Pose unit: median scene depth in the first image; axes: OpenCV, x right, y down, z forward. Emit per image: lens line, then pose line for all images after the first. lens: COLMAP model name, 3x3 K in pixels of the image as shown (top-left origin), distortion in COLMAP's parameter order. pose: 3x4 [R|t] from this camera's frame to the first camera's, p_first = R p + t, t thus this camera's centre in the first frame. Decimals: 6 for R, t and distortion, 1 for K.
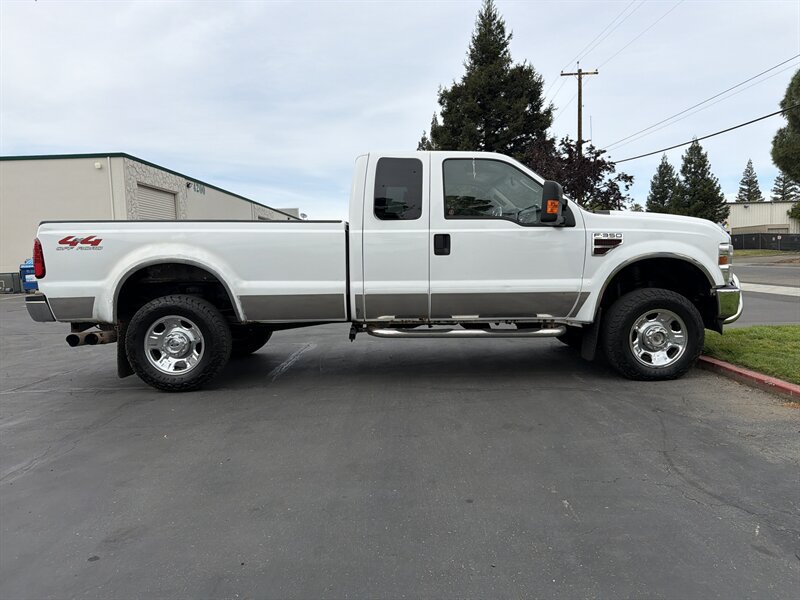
lens RADIAL K [[561.6, 0, 405.3], [0, 561.6, 300.6], [0, 0, 1]] dist [0.002448, -0.005259]
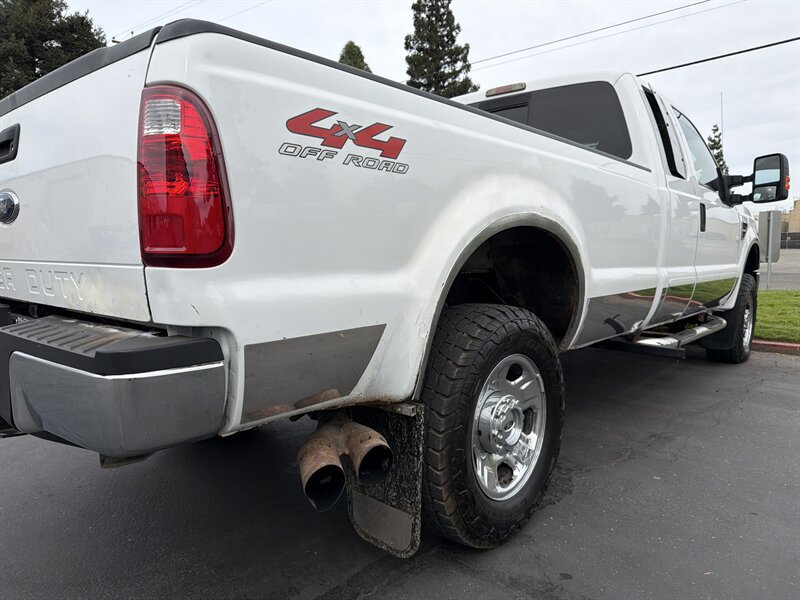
lens RADIAL K [[561.6, 0, 410.8], [0, 561.6, 301.9], [0, 0, 1]] dist [0.002448, -0.005259]
pose [[0.679536, -0.049407, 0.731977, -0.768527], [0.042621, 0.998703, 0.027843, -0.027579], [-0.732403, 0.012277, 0.680761, 0.782333]]
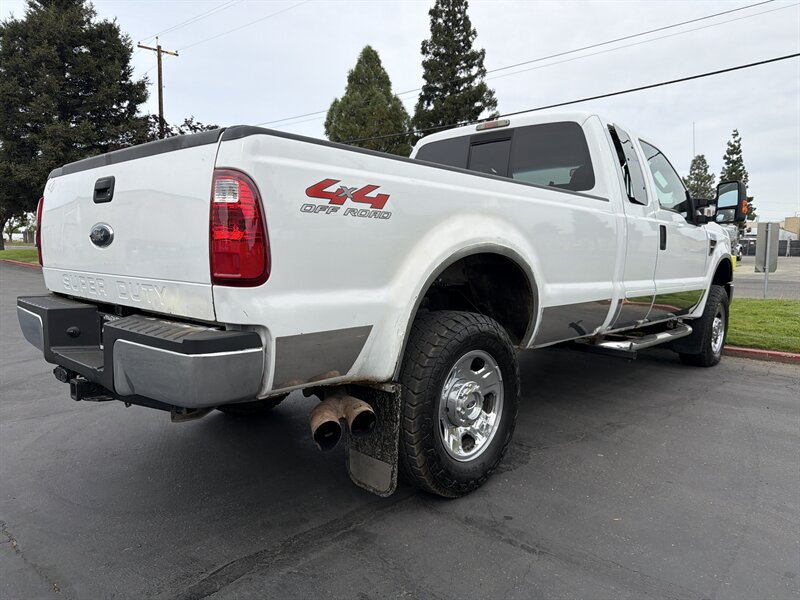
lens RADIAL K [[561.6, 0, 408.0], [0, 561.6, 301.7], [0, 0, 1]] dist [0.002448, -0.005259]
pose [[0.700994, -0.035433, 0.712286, -0.843816], [0.025372, 0.999372, 0.024745, -0.035804], [-0.712715, 0.000726, 0.701453, 0.676602]]
